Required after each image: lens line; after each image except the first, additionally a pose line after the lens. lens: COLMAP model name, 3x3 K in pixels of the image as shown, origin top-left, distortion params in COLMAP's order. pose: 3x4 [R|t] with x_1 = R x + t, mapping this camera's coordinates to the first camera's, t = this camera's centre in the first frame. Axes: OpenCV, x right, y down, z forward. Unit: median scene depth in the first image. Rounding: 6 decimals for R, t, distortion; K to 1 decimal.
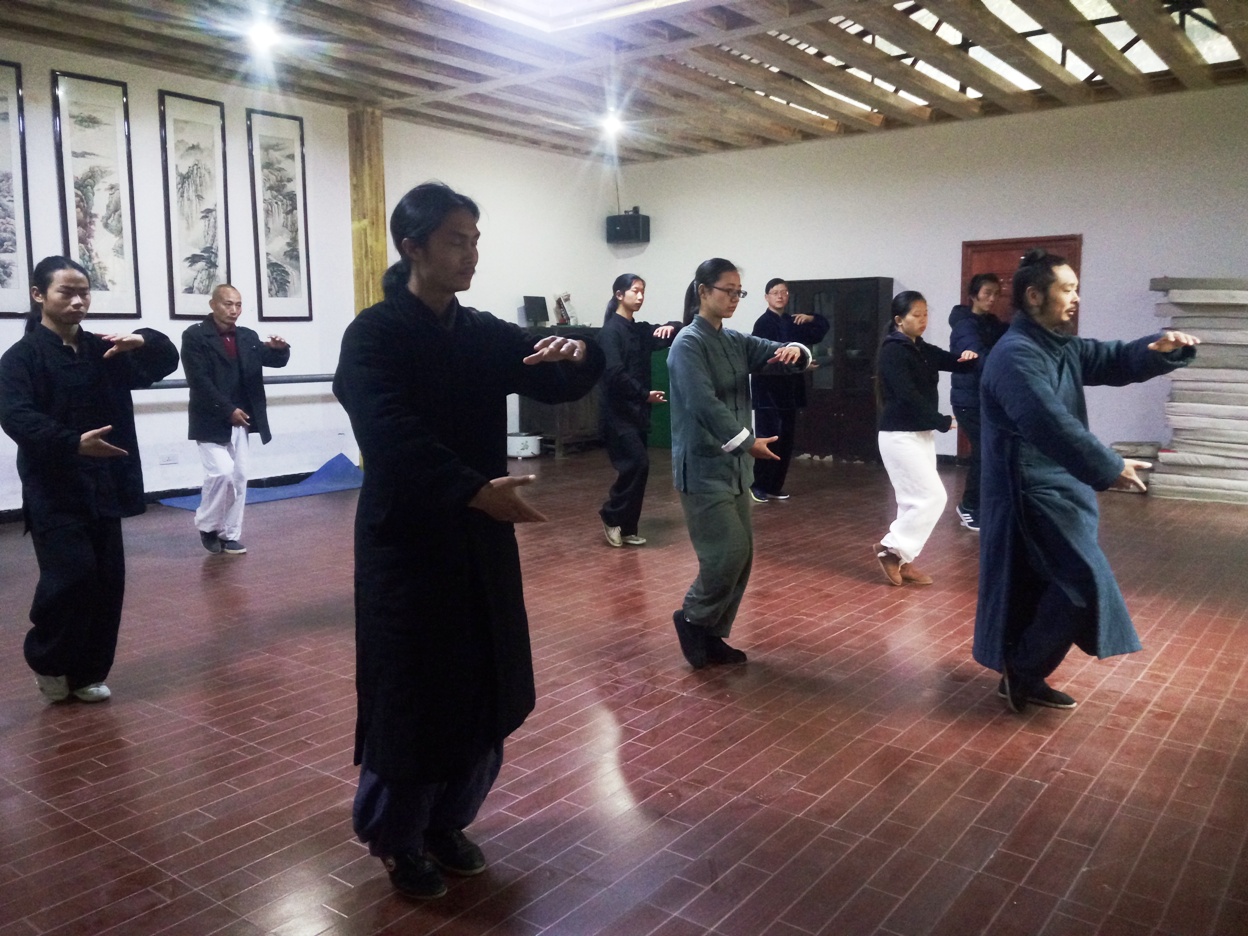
lens RADIAL K [[1029.0, 0, 632.4], [0, 1029.0, 451.8], [0, 0, 1]] dist [0.039446, -0.045592]
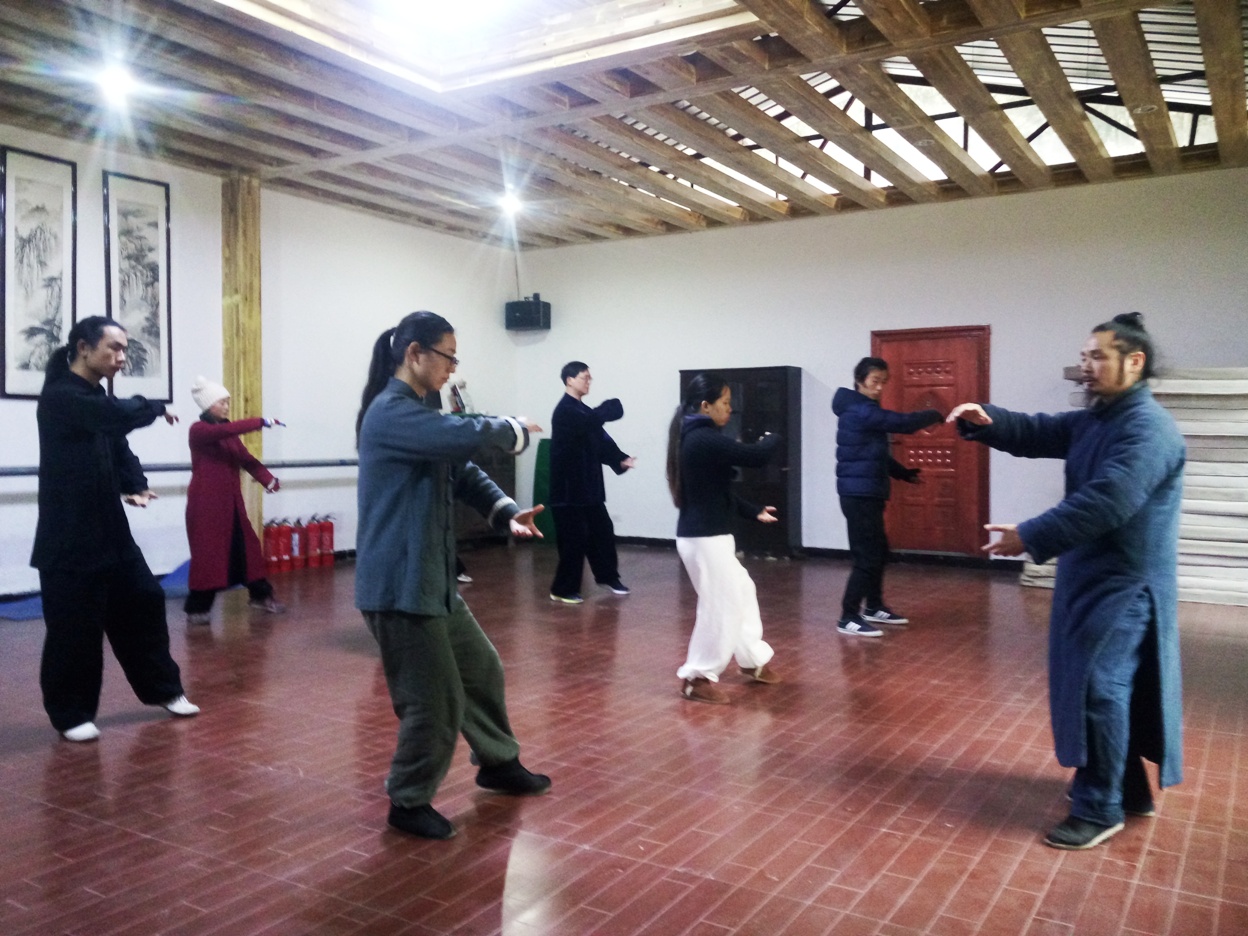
lens RADIAL K [[1029.0, 0, 633.2], [0, 1029.0, 455.4], [0, 0, 1]] dist [0.039446, -0.045592]
pose [[0.995481, 0.004144, 0.094871, 0.004216], [0.004748, 0.995626, -0.093305, 0.004208], [-0.094843, 0.093333, 0.991107, 0.080703]]
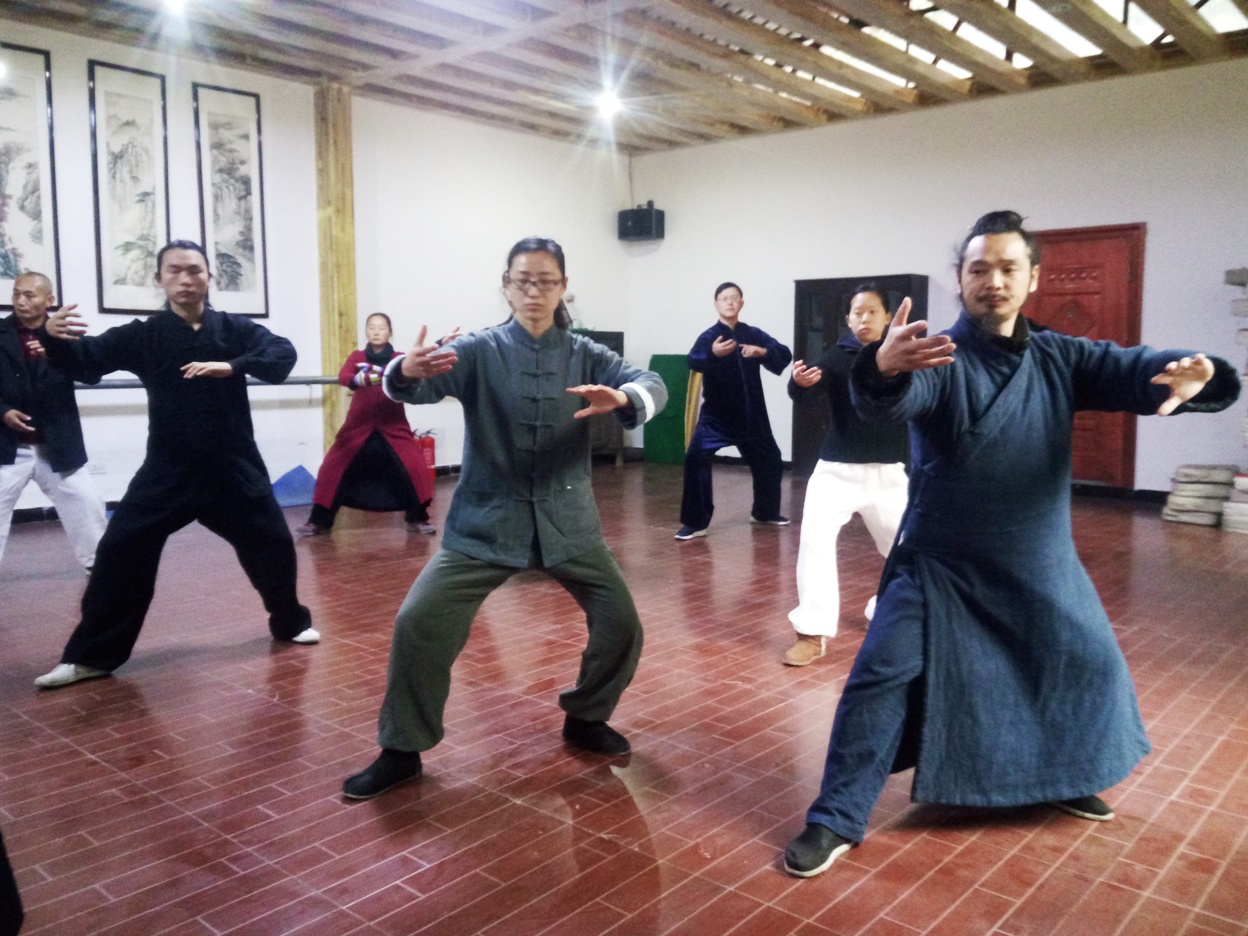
lens RADIAL K [[1029.0, 0, 629.6], [0, 1029.0, 462.2], [0, 0, 1]] dist [0.039446, -0.045592]
pose [[0.997402, 0.014386, -0.070584, 0.079033], [-0.014837, 0.999873, -0.005863, 0.000403], [0.070490, 0.006895, 0.997489, 0.127356]]
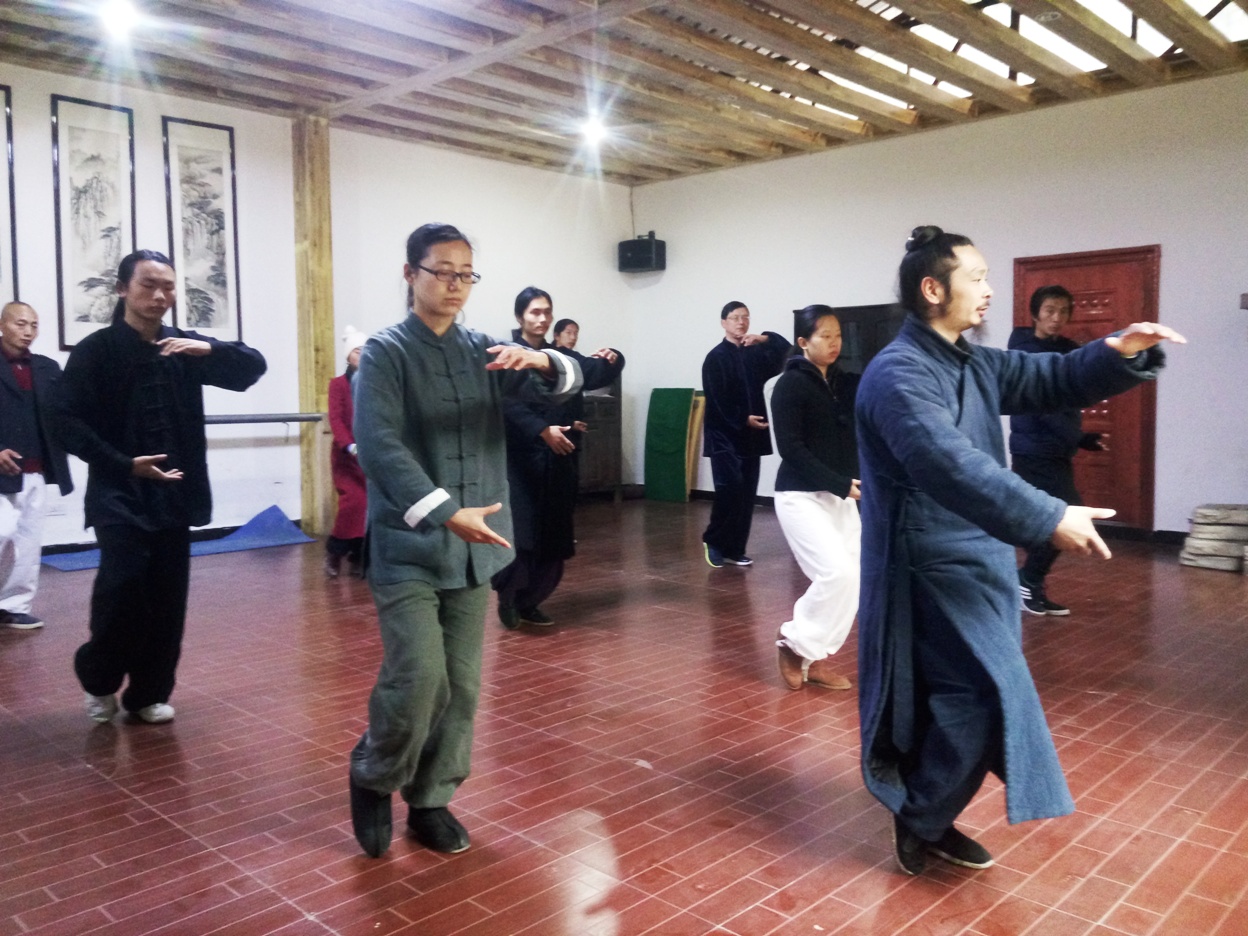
lens RADIAL K [[1029.0, 0, 630.0], [0, 1029.0, 458.7], [0, 0, 1]] dist [0.039446, -0.045592]
pose [[0.992771, 0.008639, -0.119709, 0.138864], [-0.013576, 0.999088, -0.040492, -0.006613], [0.119250, 0.041824, 0.991983, 0.179371]]
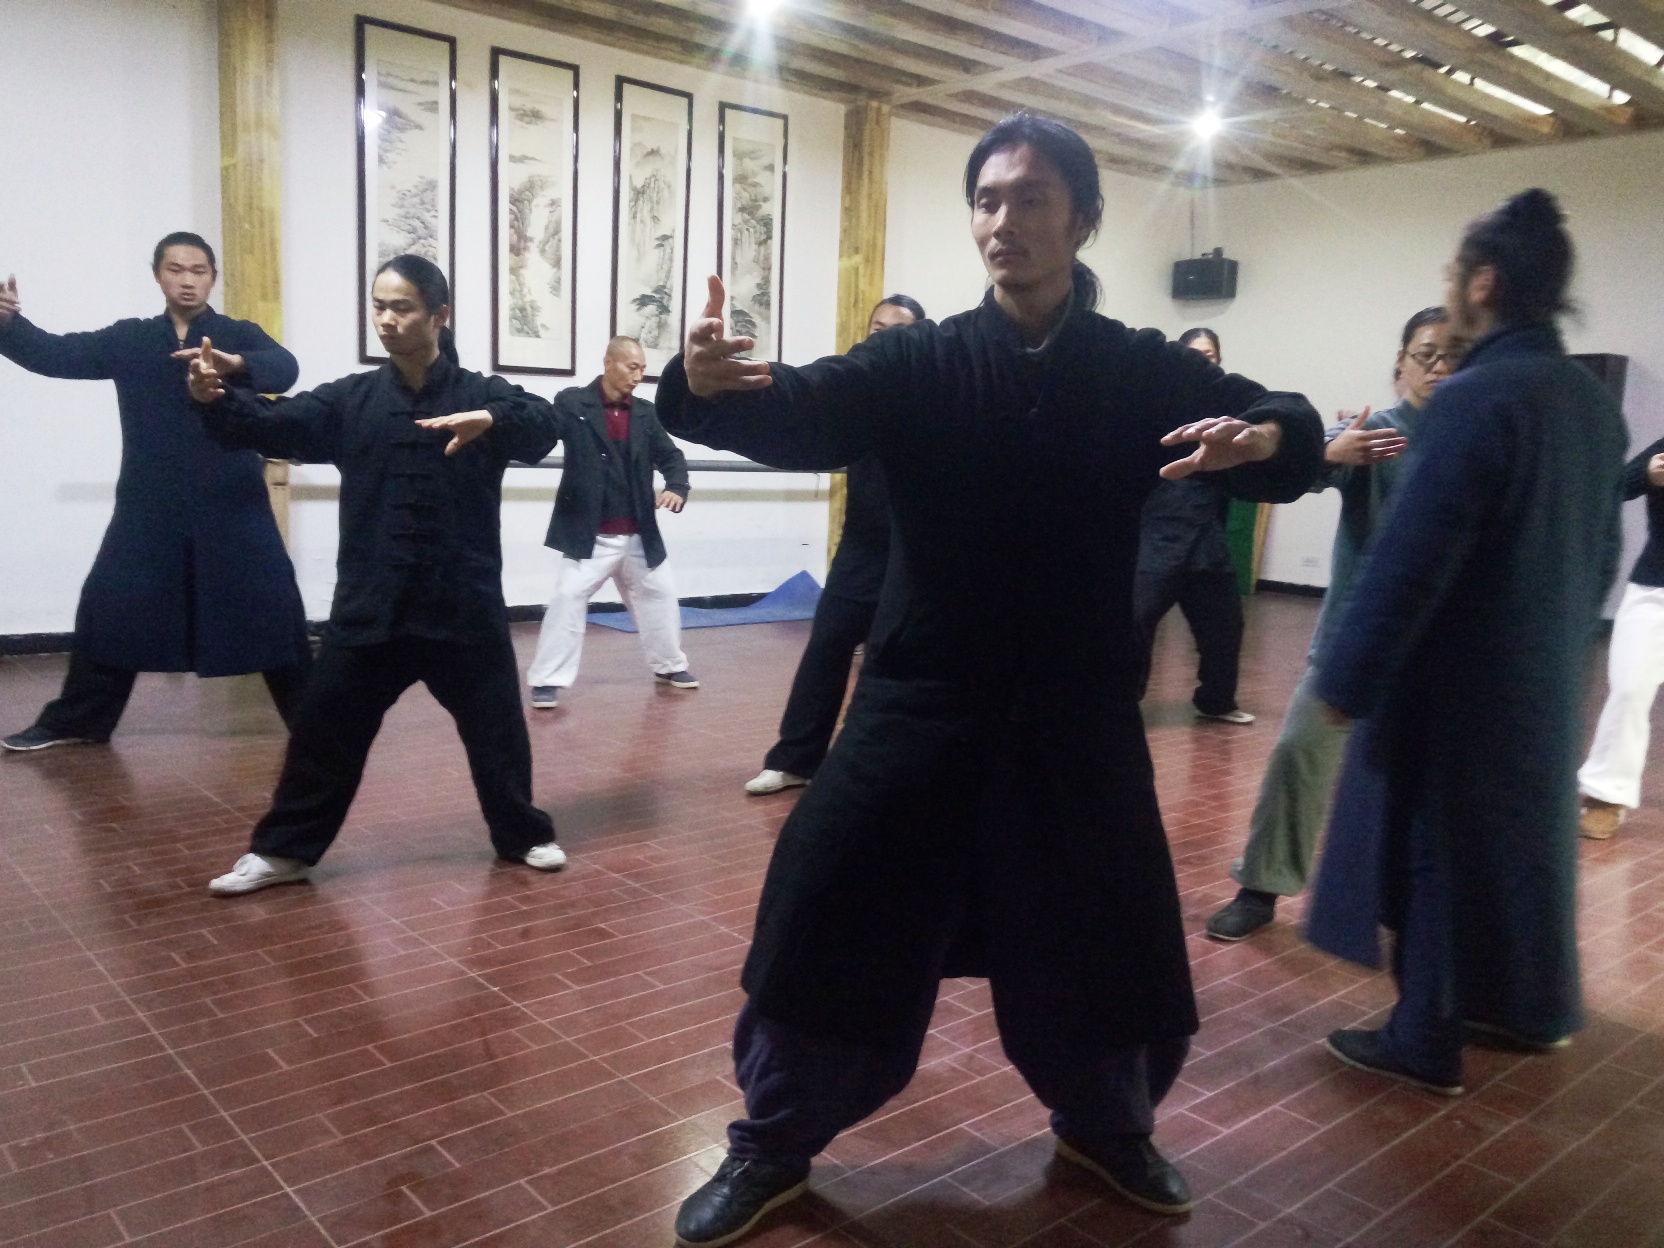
lens RADIAL K [[1372.0, 0, 838.6], [0, 1372.0, 607.1], [0, 0, 1]] dist [0.039446, -0.045592]
pose [[0.977065, 0.066016, -0.202448, -0.063820], [-0.064183, 0.997816, 0.015613, 0.012431], [0.203036, -0.002261, 0.979169, 0.041576]]
